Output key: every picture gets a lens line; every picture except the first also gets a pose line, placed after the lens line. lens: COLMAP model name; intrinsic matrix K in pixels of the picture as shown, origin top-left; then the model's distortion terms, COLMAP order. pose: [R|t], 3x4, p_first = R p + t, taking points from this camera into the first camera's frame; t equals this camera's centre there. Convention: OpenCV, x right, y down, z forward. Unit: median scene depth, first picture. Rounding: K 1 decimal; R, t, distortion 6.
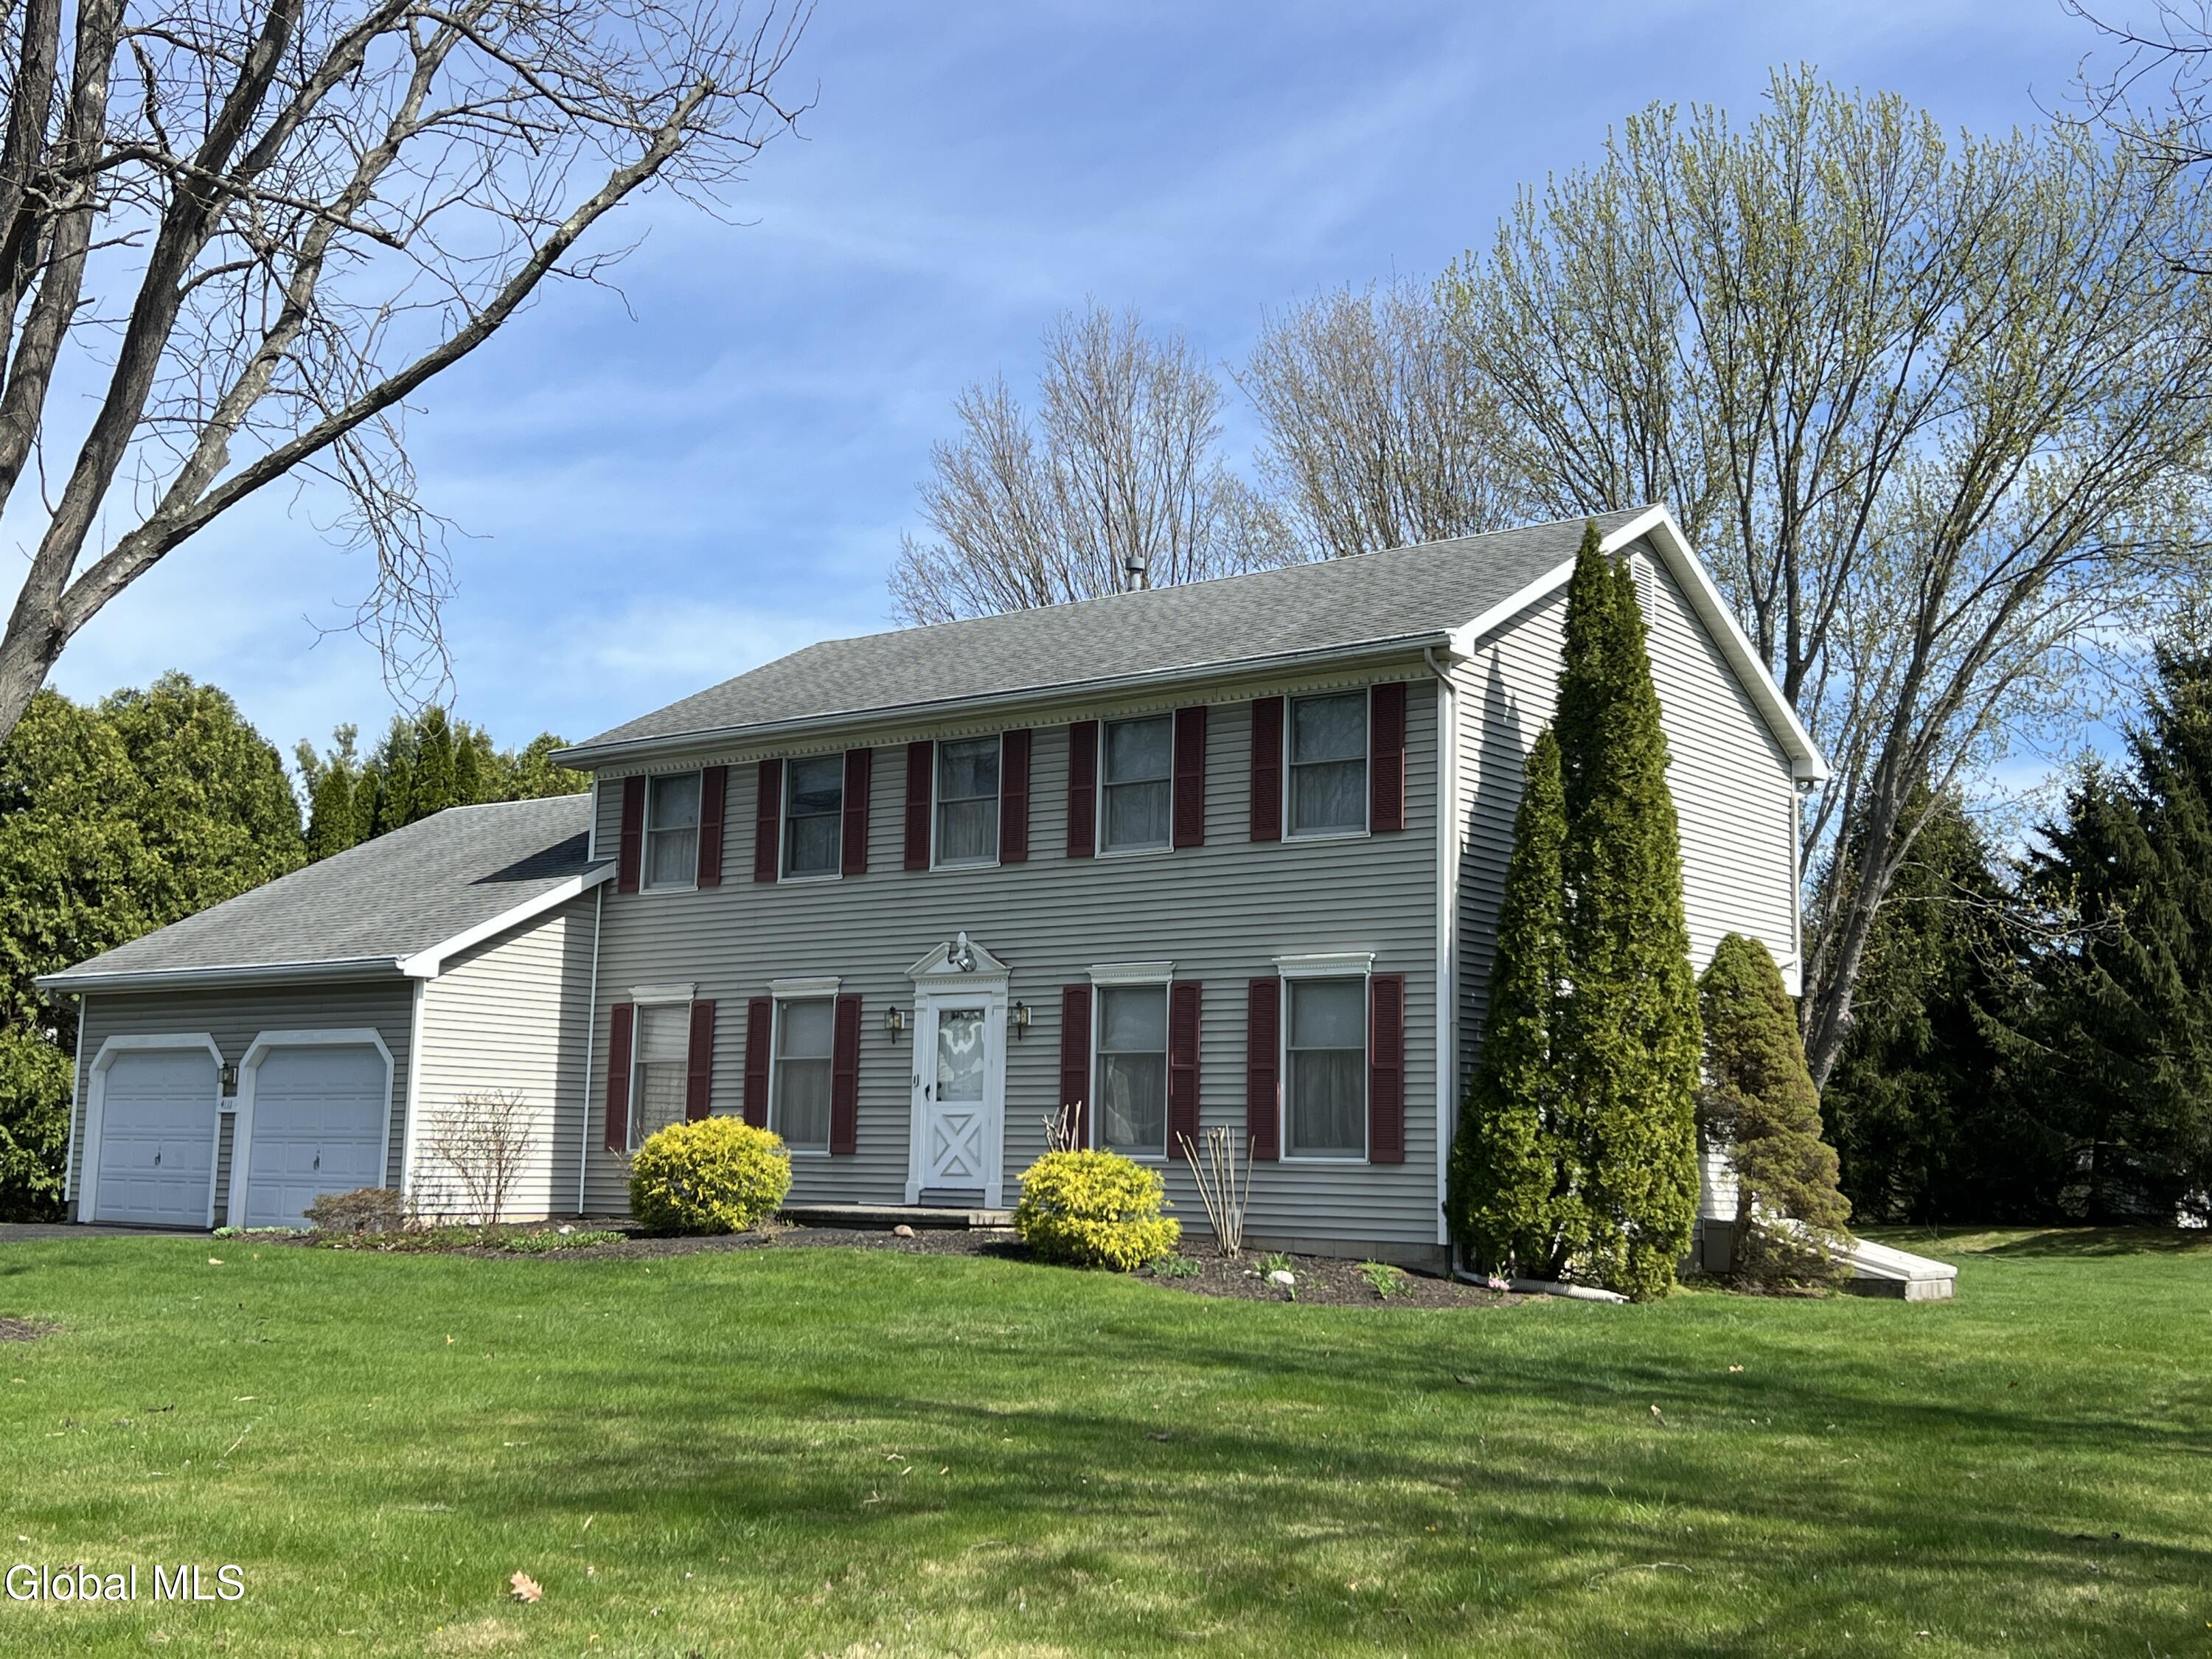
lens RADIAL K [[2432.0, 0, 1253.6], [0, 2432.0, 821.2], [0, 0, 1]] dist [0.001940, -0.030120]
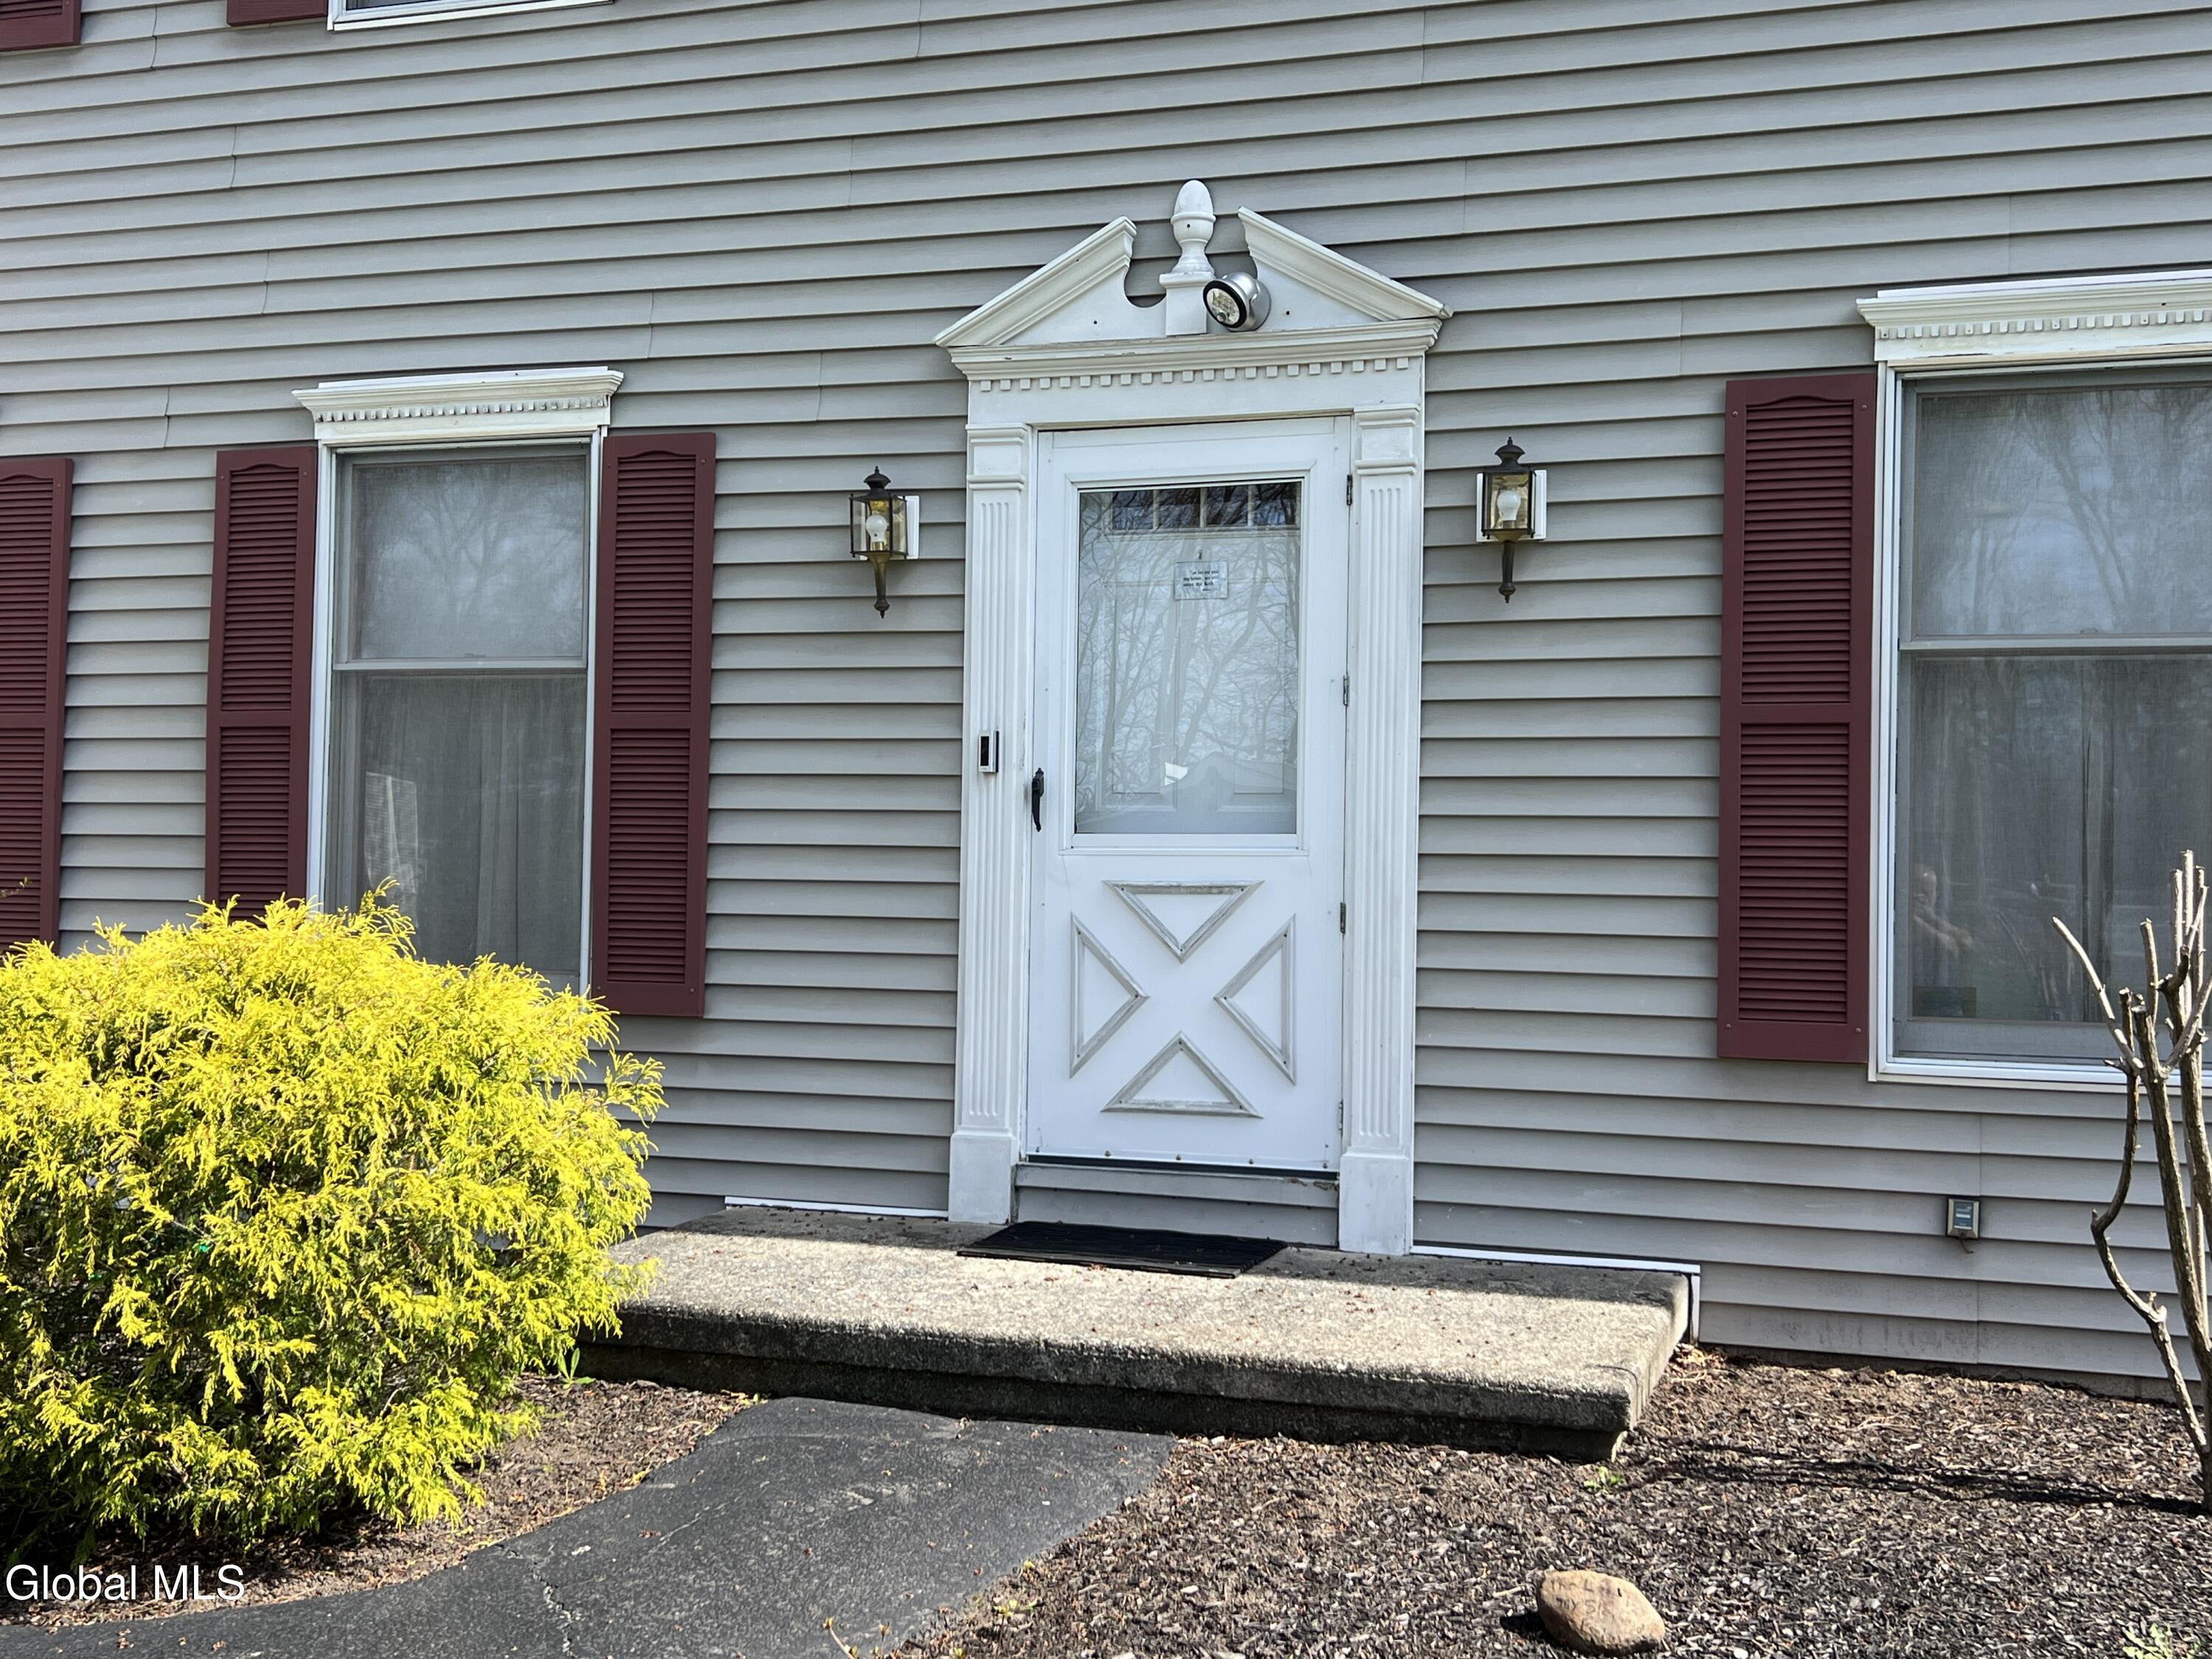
lens RADIAL K [[2253.9, 0, 1106.0], [0, 2253.9, 829.5], [0, 0, 1]] dist [0.064309, -0.011867]
pose [[0.955142, 0.006459, 0.296077, -0.198634], [-0.044276, 0.991640, 0.121199, 0.084656], [-0.292819, -0.128872, 0.947443, 0.763043]]
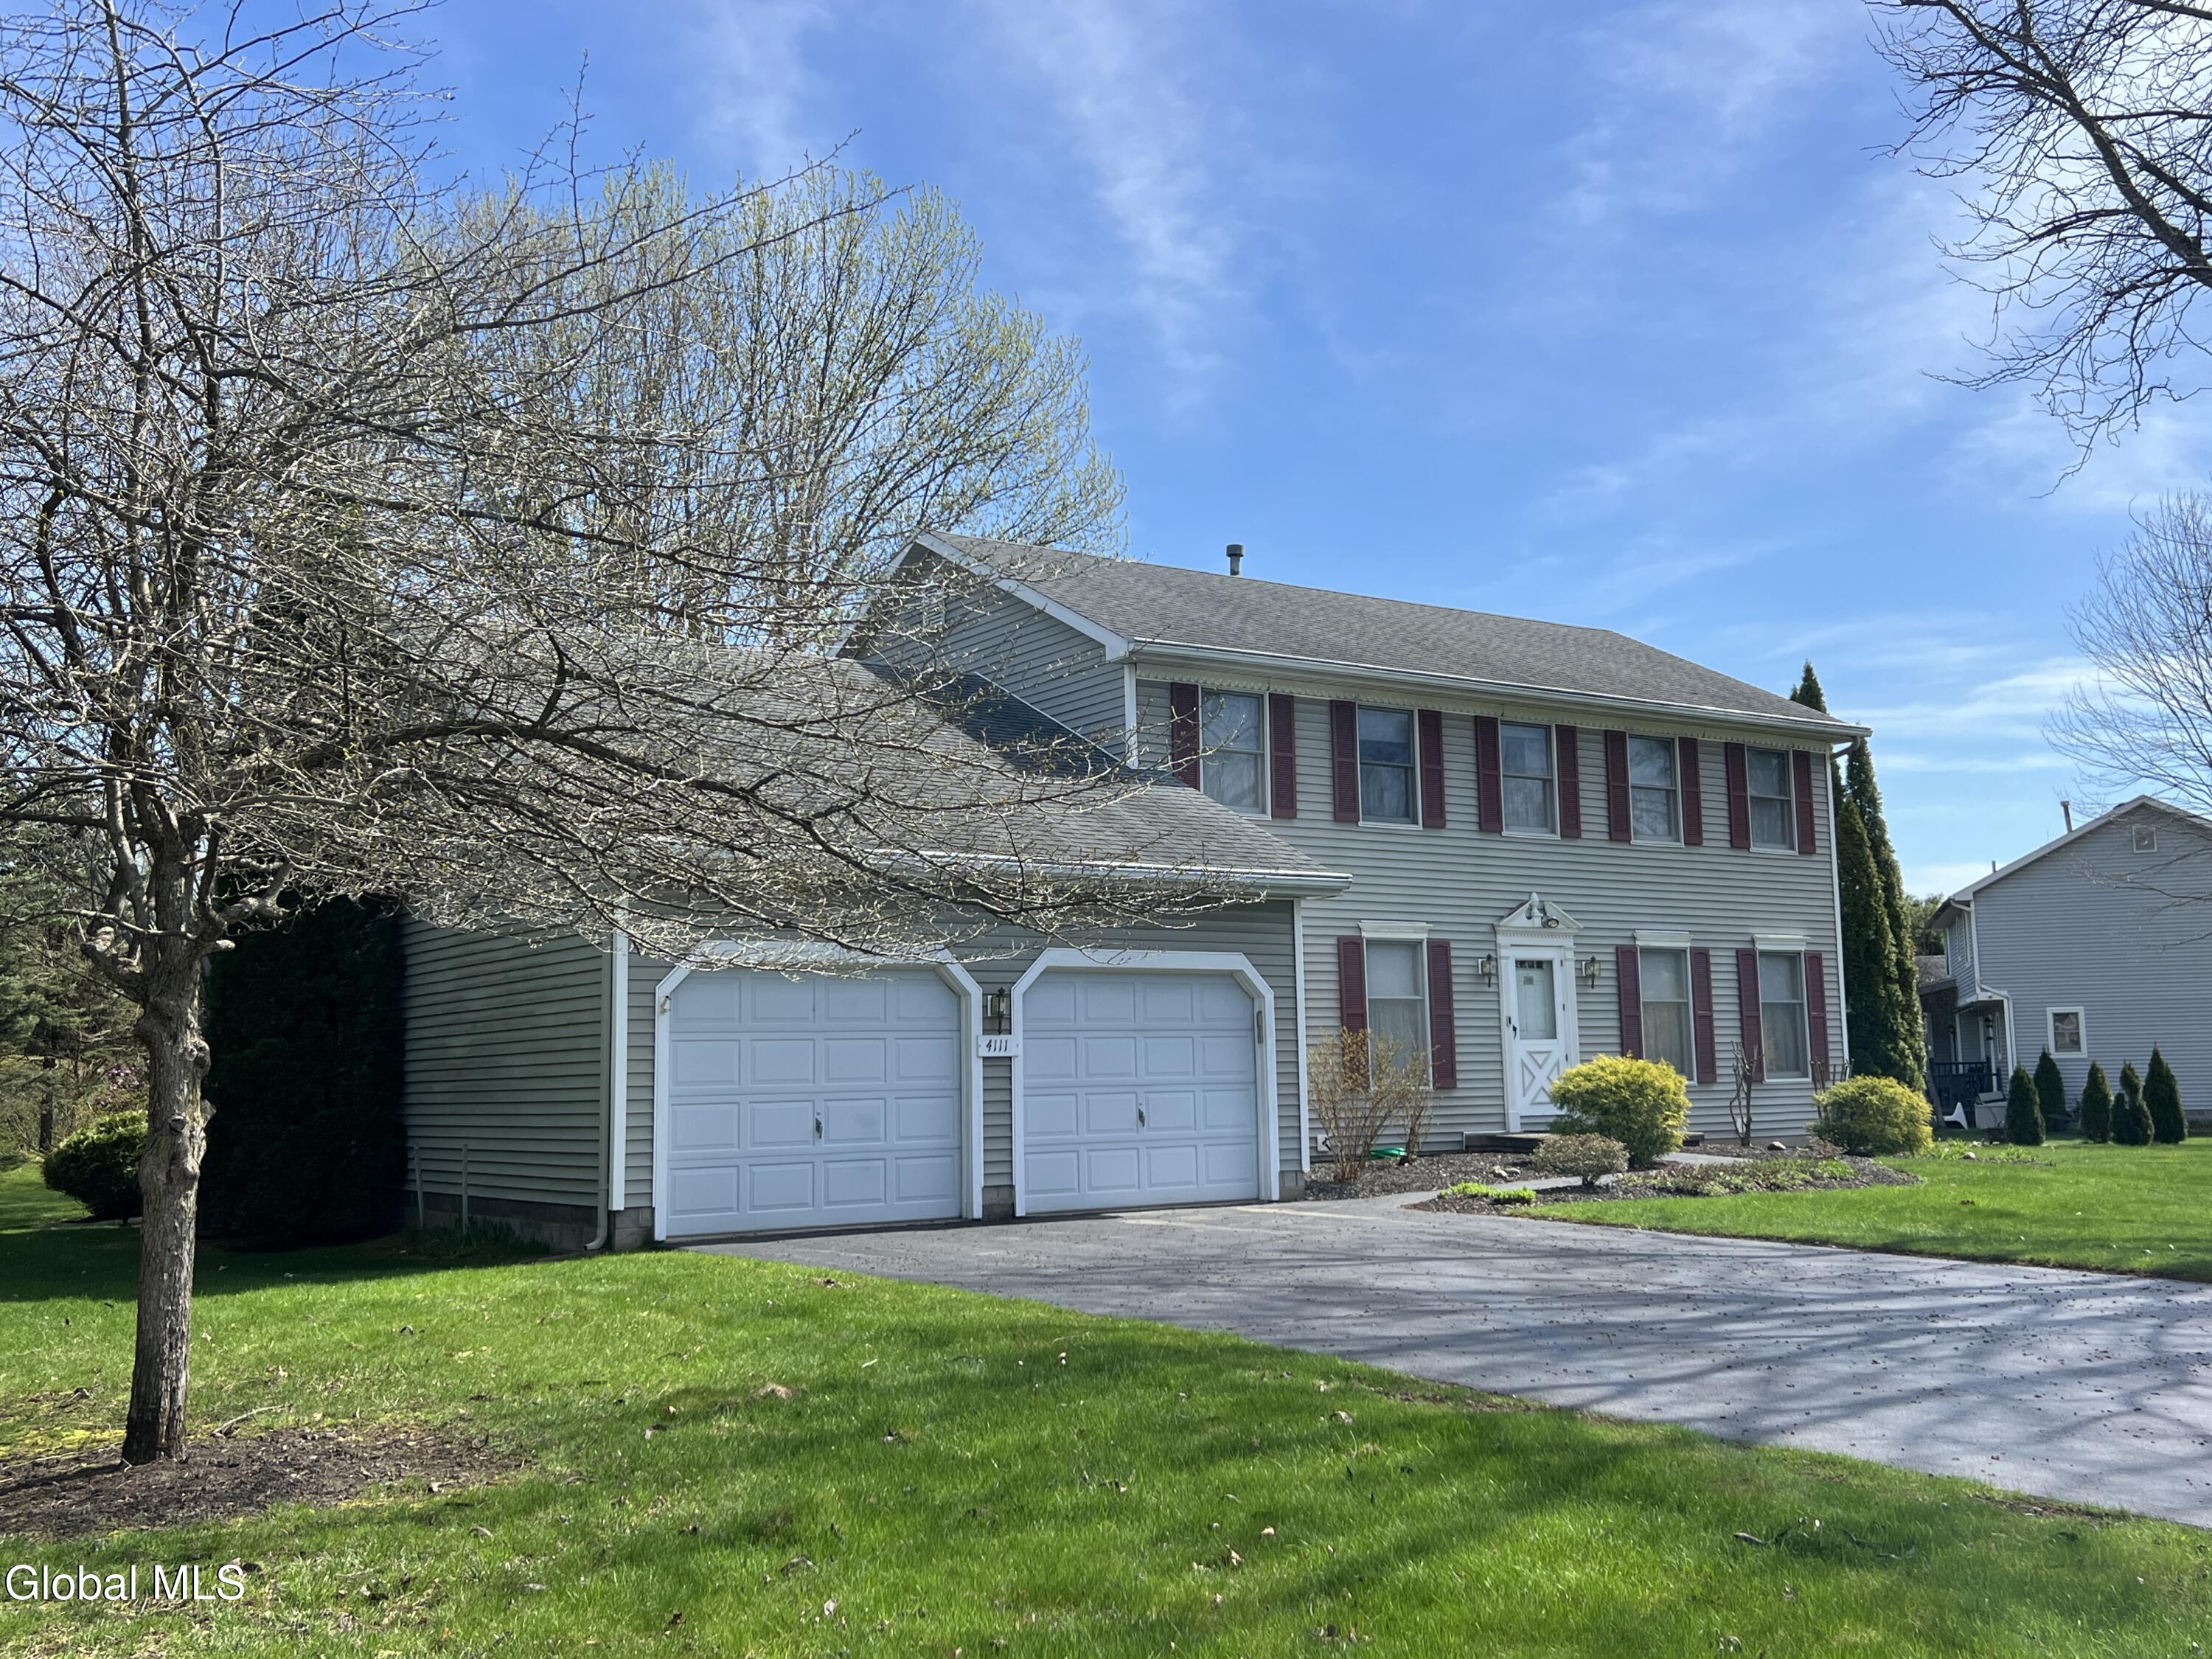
lens RADIAL K [[2106.7, 0, 1106.0], [0, 2106.7, 829.5], [0, 0, 1]] dist [0.004402, 0.002037]
pose [[0.340141, 0.092665, 0.935798, -1.118924], [-0.104375, 0.992705, -0.060362, 0.096907], [-0.934564, -0.077142, 0.347331, 0.842251]]
